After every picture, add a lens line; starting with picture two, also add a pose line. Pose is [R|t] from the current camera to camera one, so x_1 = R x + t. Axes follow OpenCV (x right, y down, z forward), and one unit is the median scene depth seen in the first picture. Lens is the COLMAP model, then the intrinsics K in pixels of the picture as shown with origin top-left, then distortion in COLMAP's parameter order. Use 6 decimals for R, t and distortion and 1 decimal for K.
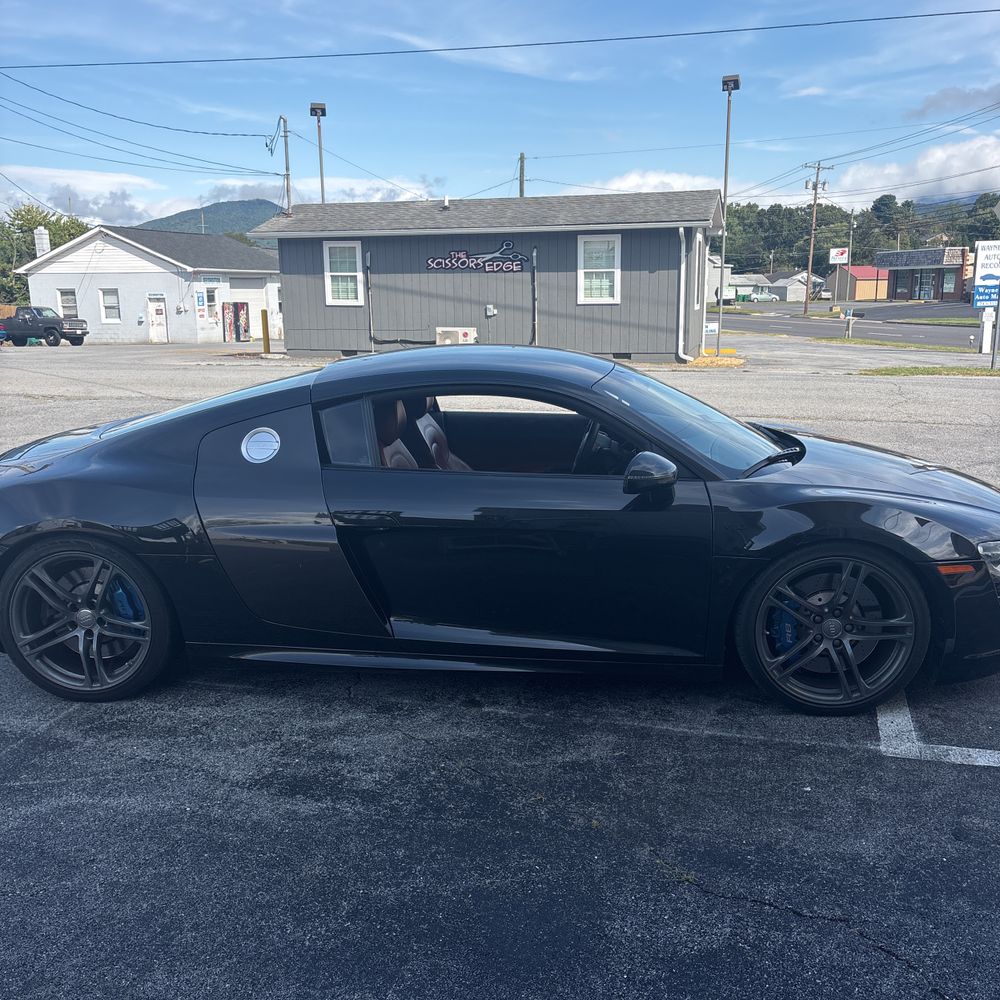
lens RADIAL K [[1019.8, 0, 497.1], [0, 1019.8, 490.9], [0, 0, 1]] dist [0.026784, 0.000000]
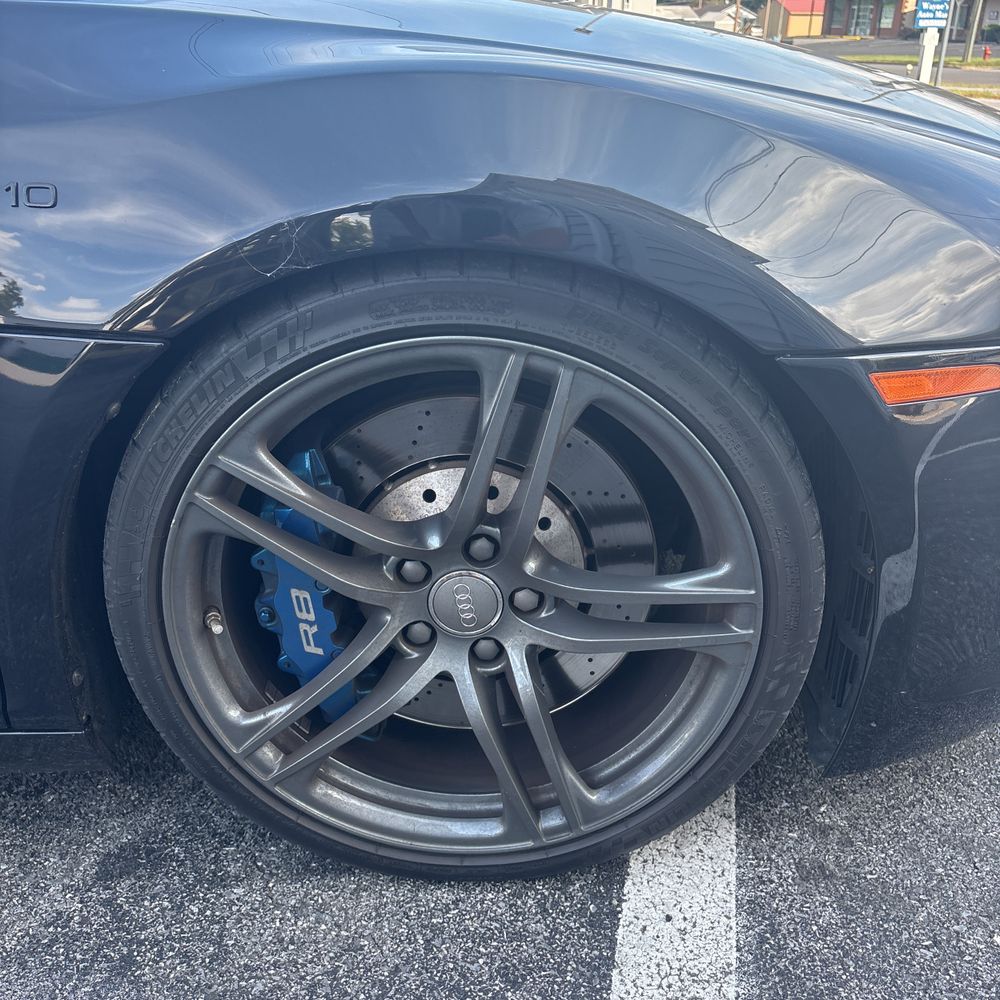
lens RADIAL K [[1019.8, 0, 496.7], [0, 1019.8, 495.0], [0, 0, 1]] dist [0.026784, 0.000000]
pose [[0.996993, -0.016965, 0.075609, 0.312223], [-0.000809, 0.973407, 0.229079, 0.045583], [-0.077485, -0.228452, 0.970467, 0.739781]]
